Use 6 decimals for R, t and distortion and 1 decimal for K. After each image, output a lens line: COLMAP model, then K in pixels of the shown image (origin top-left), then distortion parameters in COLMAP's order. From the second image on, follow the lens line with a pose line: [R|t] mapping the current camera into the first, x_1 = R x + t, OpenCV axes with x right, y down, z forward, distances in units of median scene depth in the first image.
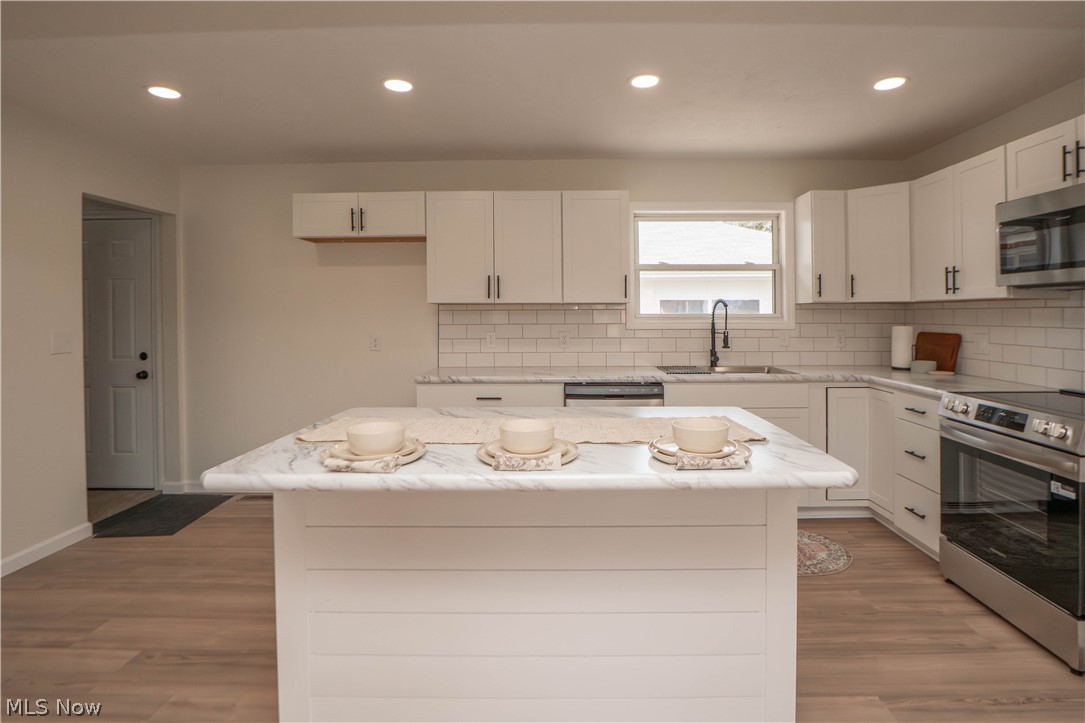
lens RADIAL K [[555.5, 0, 574.2], [0, 555.5, 314.4], [0, 0, 1]] dist [-0.034449, 0.005838]
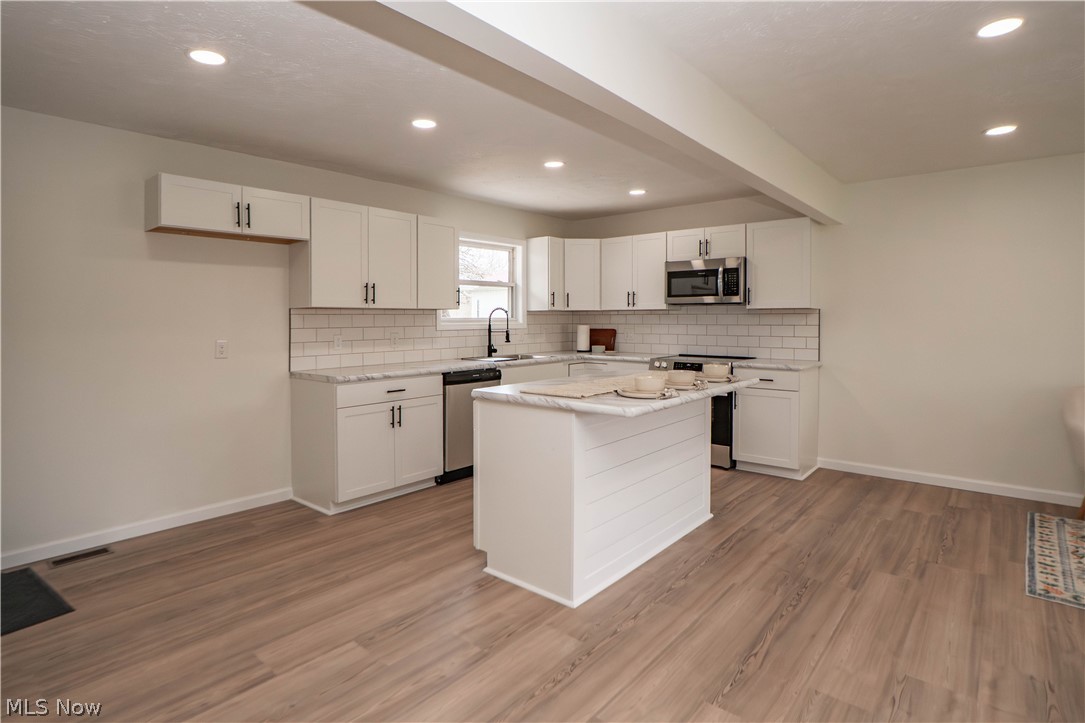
lens RADIAL K [[555.5, 0, 525.6], [0, 555.5, 338.9], [0, 0, 1]] dist [-0.034449, 0.005838]
pose [[0.658230, -0.027517, 0.752314, -0.775188], [0.002592, 0.999409, 0.034288, 0.004676], [-0.752812, -0.020619, 0.657912, 0.038931]]
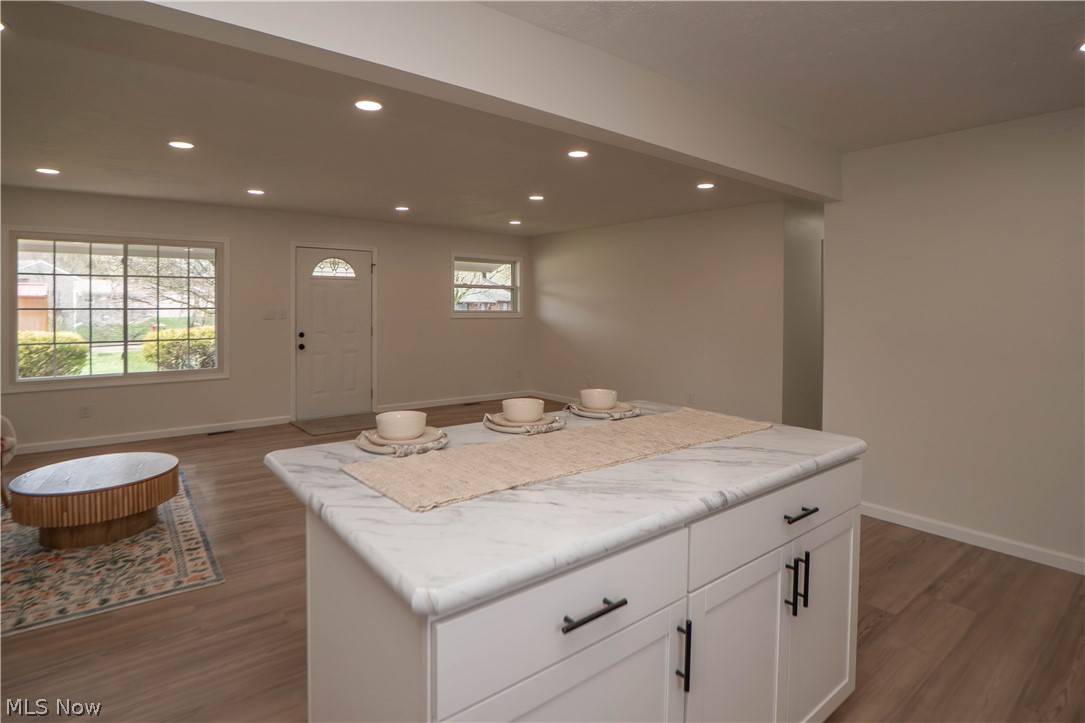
lens RADIAL K [[555.5, 0, 552.8], [0, 555.5, 306.5], [0, 0, 1]] dist [-0.034449, 0.005838]
pose [[-0.770849, -0.002213, -0.637015, 0.290819], [-0.011611, 0.999877, 0.010578, -0.019434], [0.636913, 0.015550, -0.770779, 0.836071]]
